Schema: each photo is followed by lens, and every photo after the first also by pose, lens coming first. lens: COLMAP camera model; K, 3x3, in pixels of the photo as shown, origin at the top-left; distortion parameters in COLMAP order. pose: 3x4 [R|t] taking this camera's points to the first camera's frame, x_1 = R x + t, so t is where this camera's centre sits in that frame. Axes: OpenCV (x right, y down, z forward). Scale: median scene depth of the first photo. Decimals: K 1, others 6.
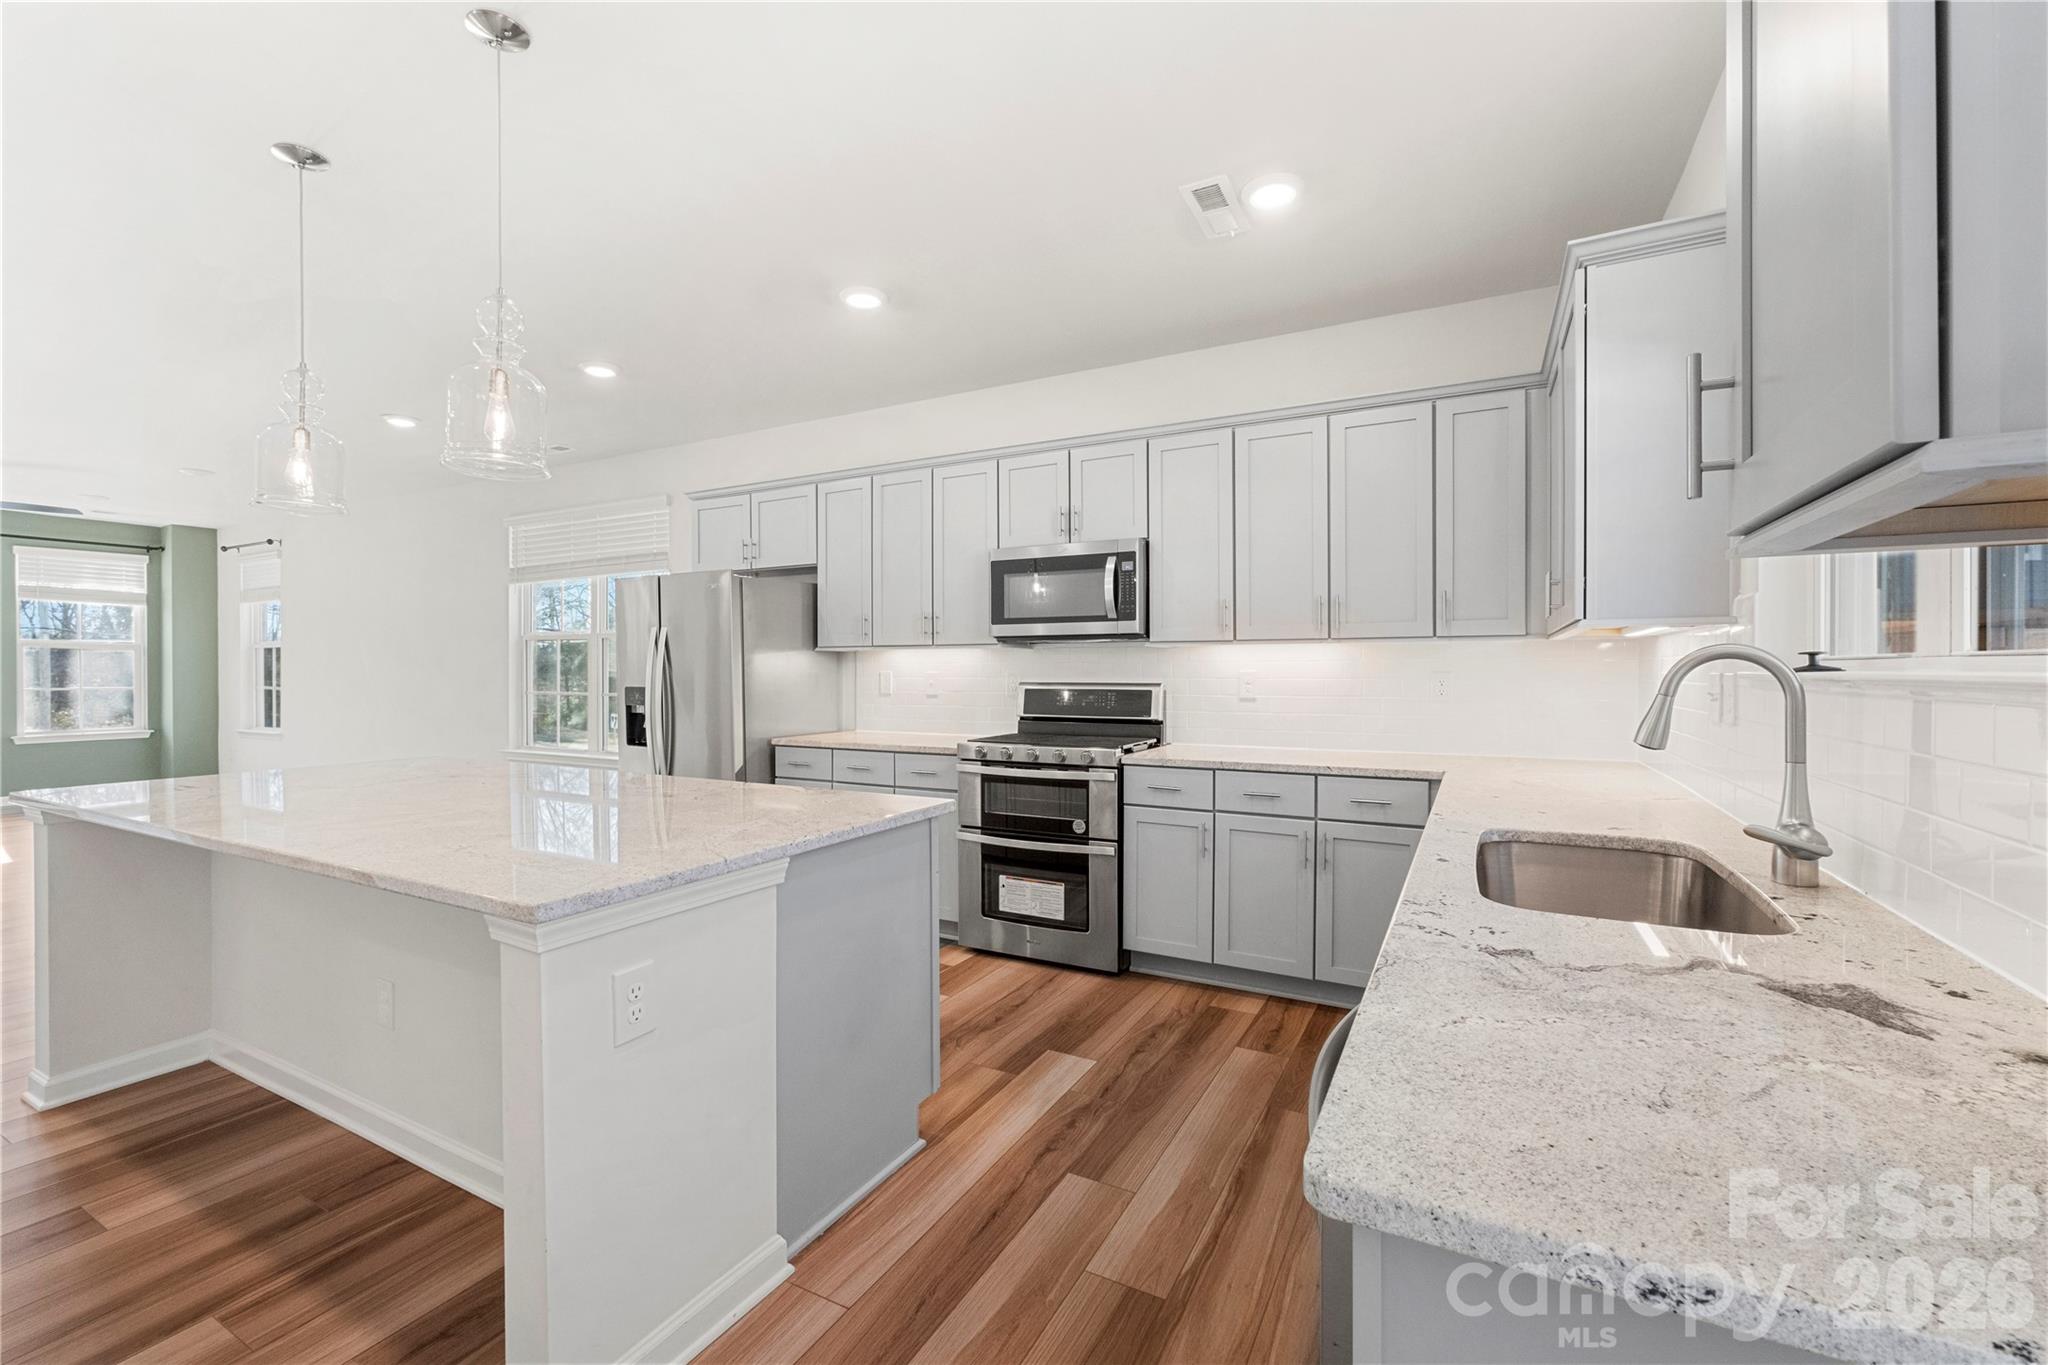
lens RADIAL K [[869.3, 0, 1015.8], [0, 869.3, 672.9], [0, 0, 1]] dist [0.000286, 0.000065]
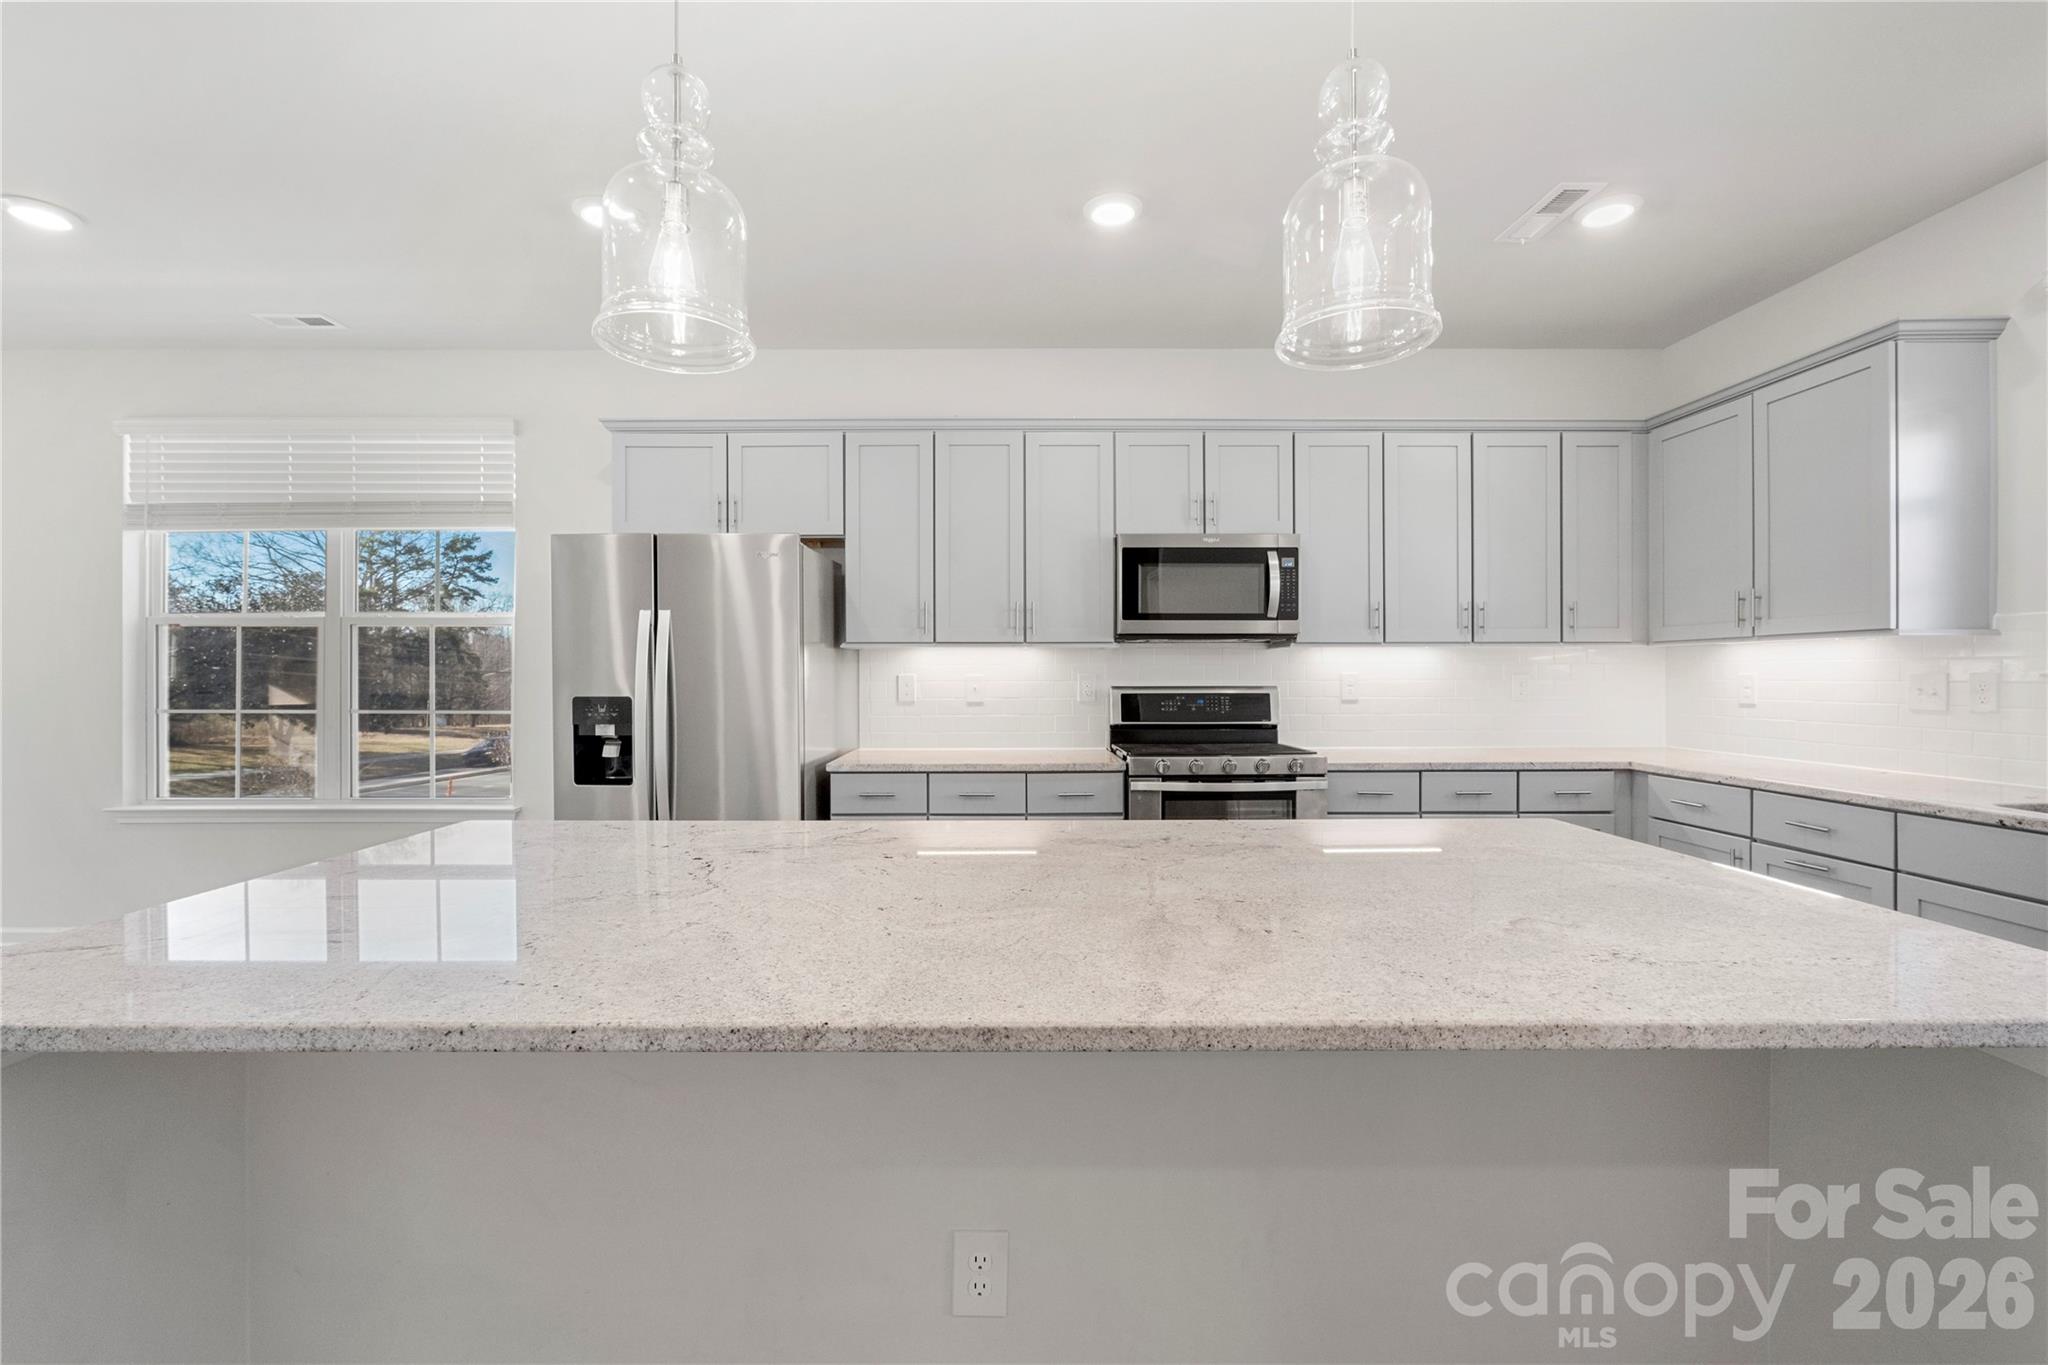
lens RADIAL K [[865.2, 0, 1027.5], [0, 865.2, 672.8], [0, 0, 1]] dist [-0.001993, -0.000105]
pose [[0.875769, -0.000713, 0.482730, -0.519785], [0.002282, 0.999994, -0.002664, -0.000512], [-0.482726, 0.003434, 0.875765, 0.278478]]
